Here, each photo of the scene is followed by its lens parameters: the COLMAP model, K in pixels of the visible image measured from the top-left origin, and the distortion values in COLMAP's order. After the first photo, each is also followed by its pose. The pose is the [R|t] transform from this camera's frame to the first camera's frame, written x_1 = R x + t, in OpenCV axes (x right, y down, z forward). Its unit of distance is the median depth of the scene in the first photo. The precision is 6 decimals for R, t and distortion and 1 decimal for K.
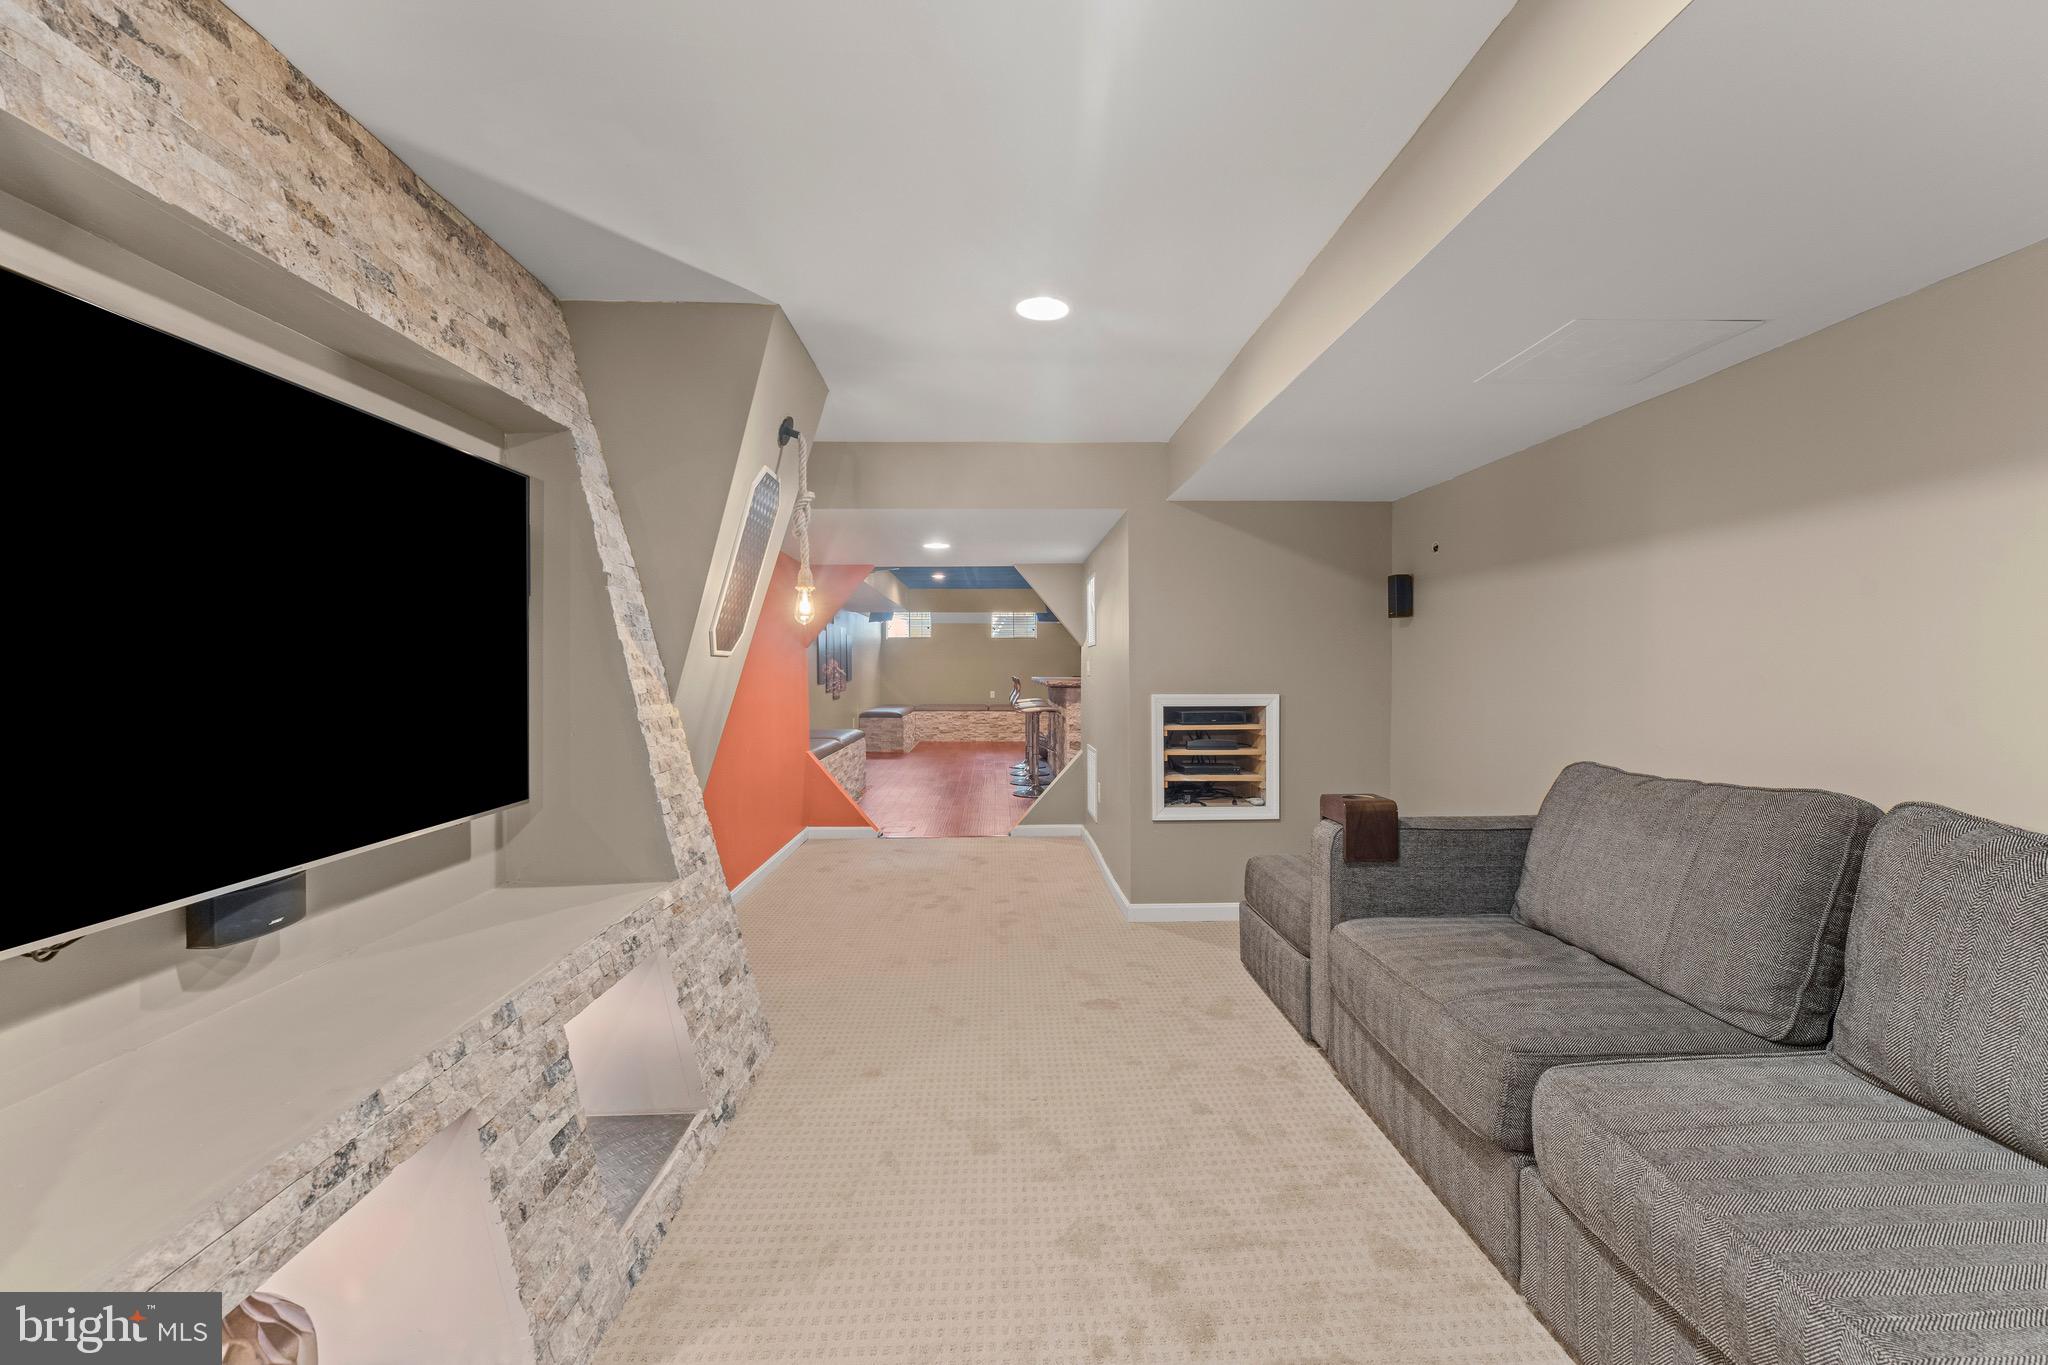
lens RADIAL K [[870.1, 0, 1024.0], [0, 870.1, 682.5], [0, 0, 1]] dist [0.000422, 0.000953]
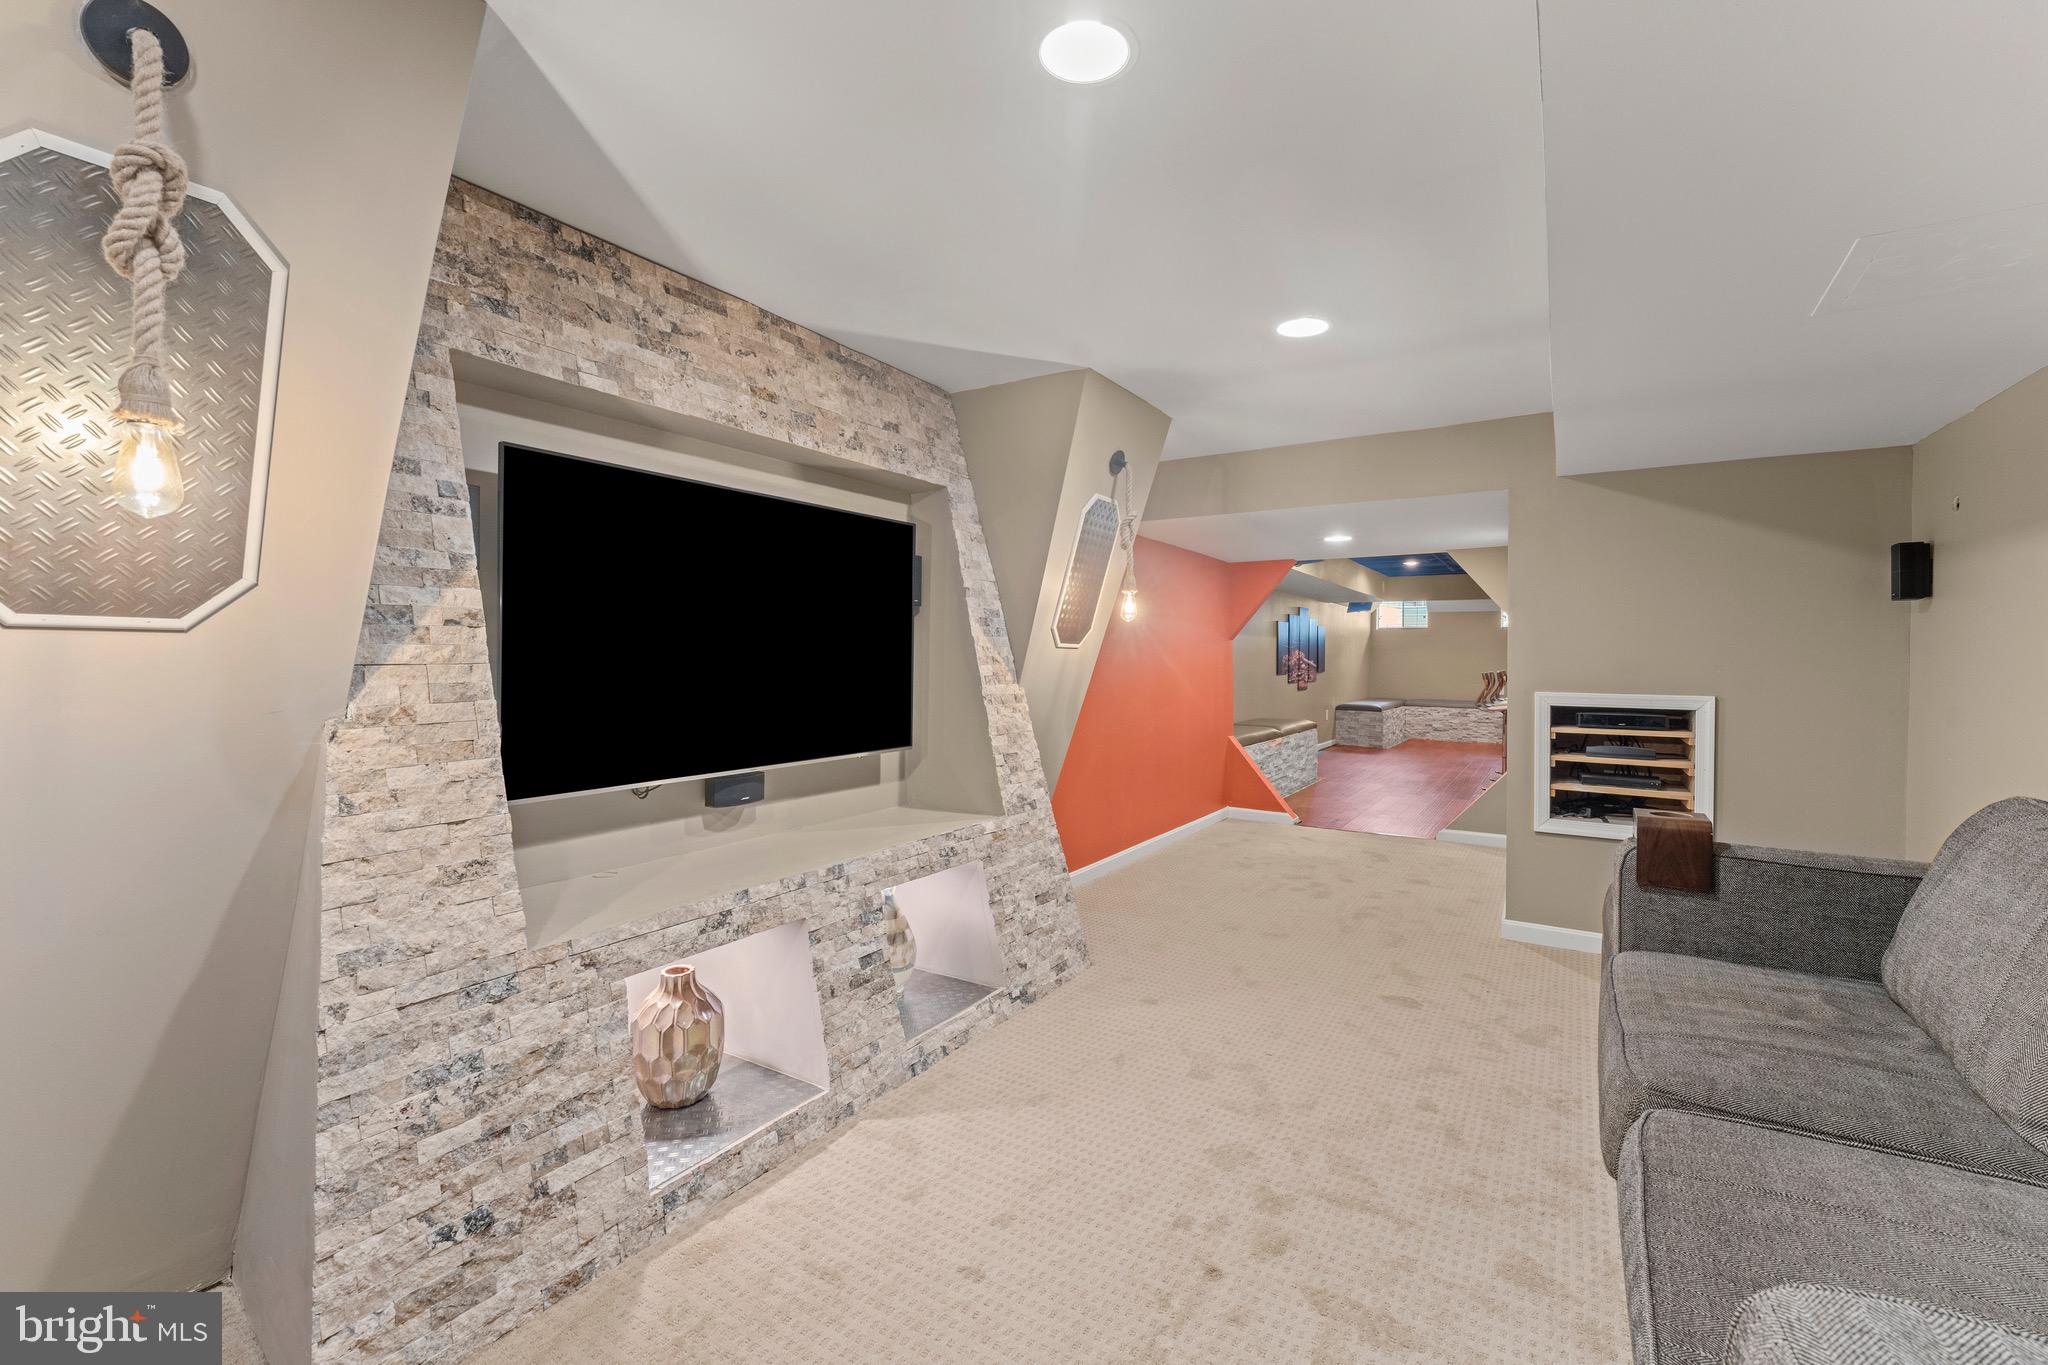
lens RADIAL K [[875.7, 0, 1025.5], [0, 875.7, 664.5], [0, 0, 1]] dist [0.012322, 0.000317]
pose [[0.827173, 0.014958, -0.561749, 0.398721], [-0.020436, 0.999785, -0.003470, -0.001262], [0.561576, 0.014350, 0.827301, -0.100229]]
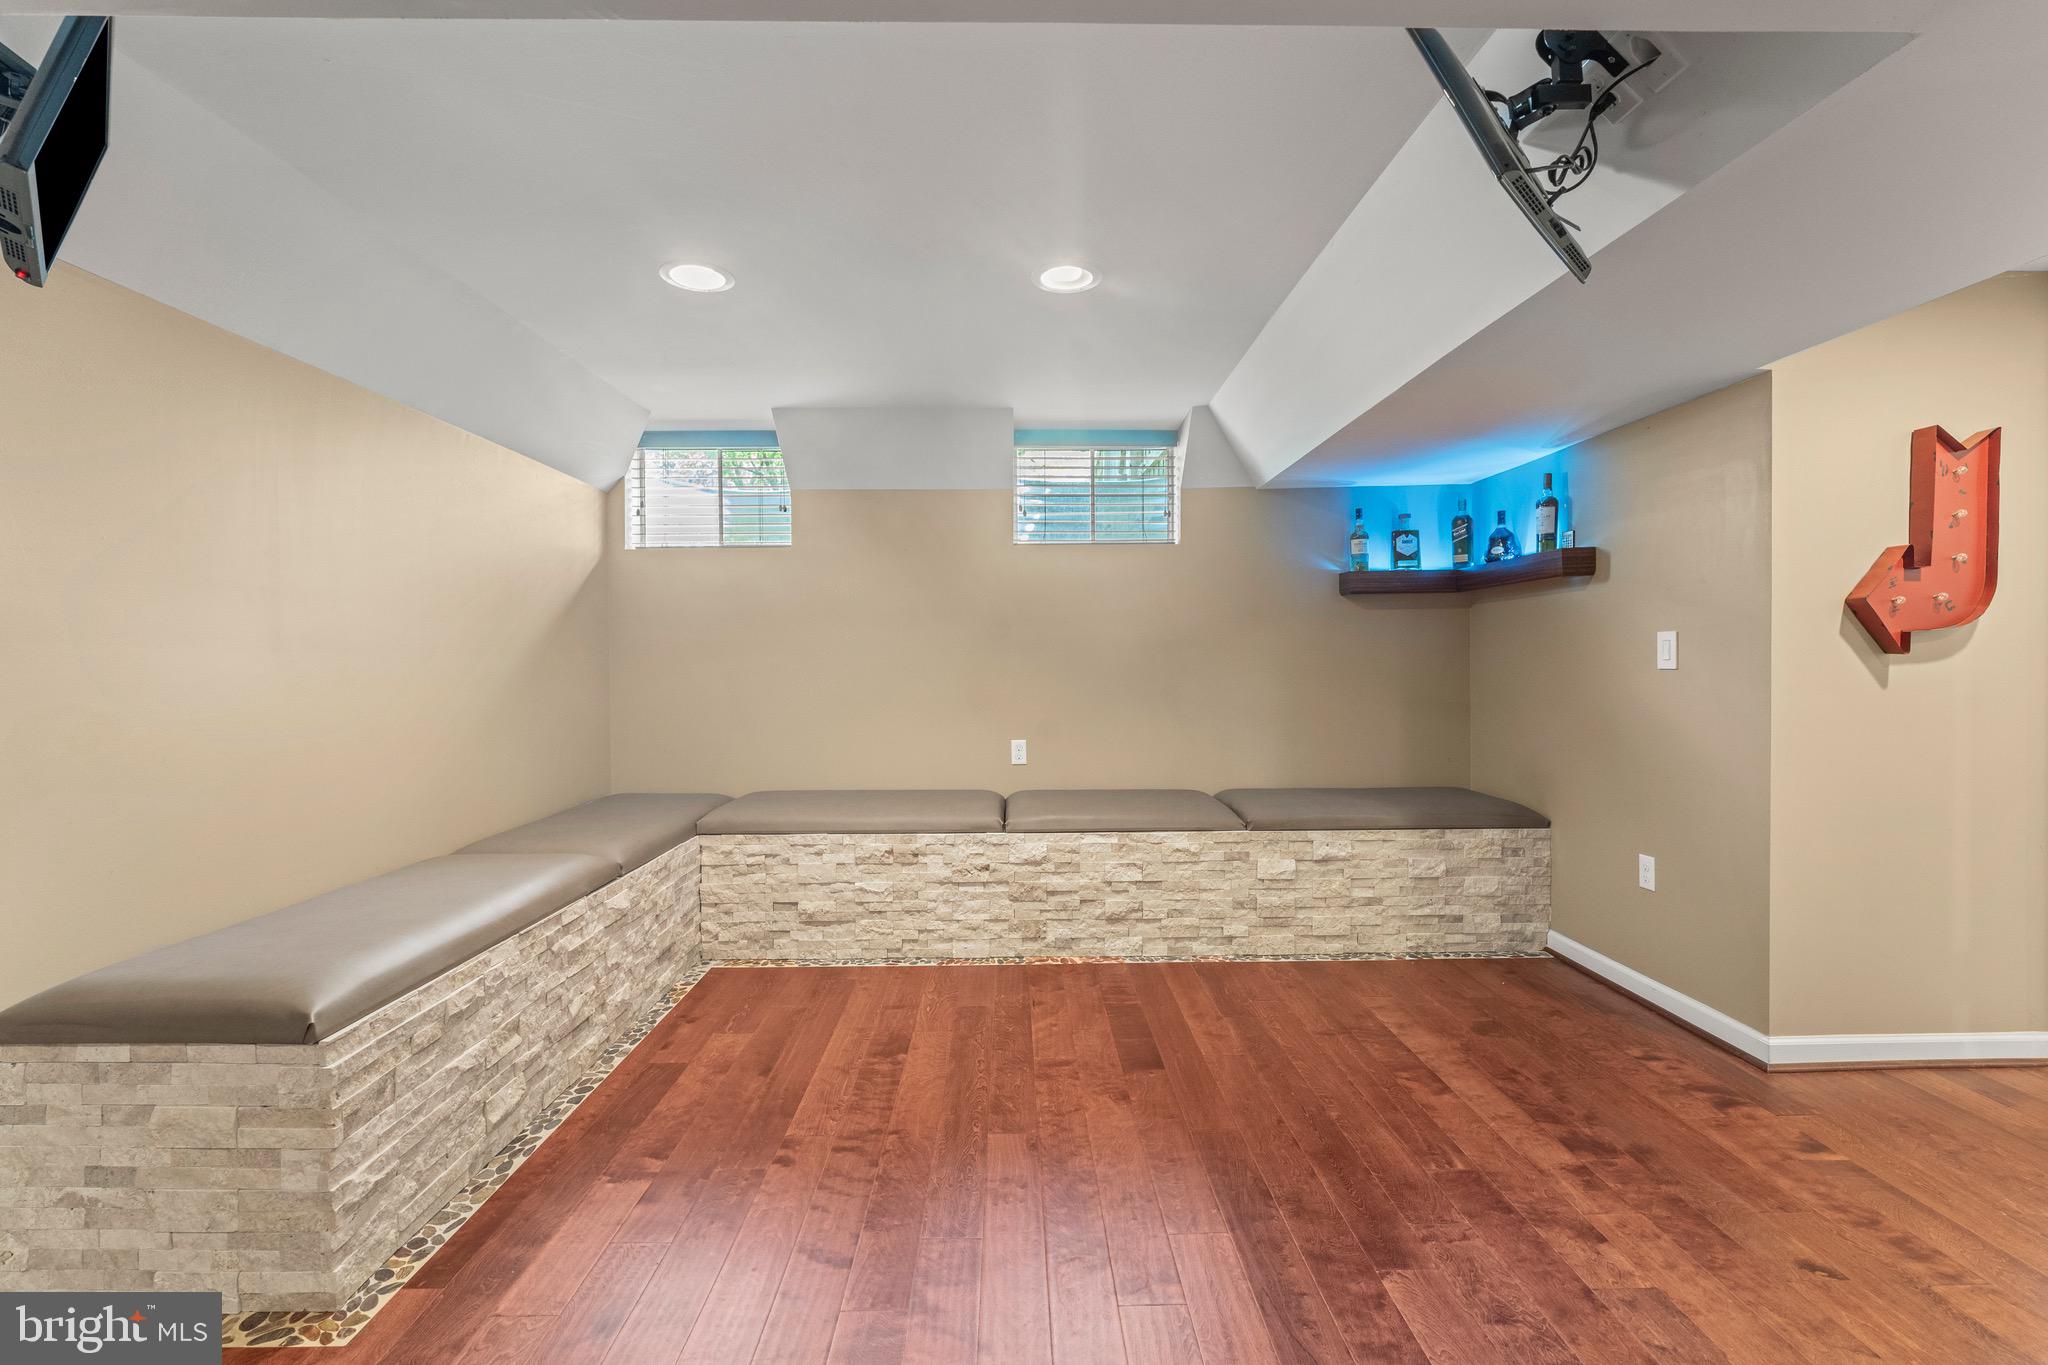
lens RADIAL K [[875.7, 0, 1025.5], [0, 875.7, 664.5], [0, 0, 1]] dist [0.012322, 0.000317]
pose [[0.999809, 0.006917, -0.018286, -0.181345], [-0.007176, 0.999874, -0.014169, -0.065563], [0.018186, 0.014297, 0.999732, 4.438639]]
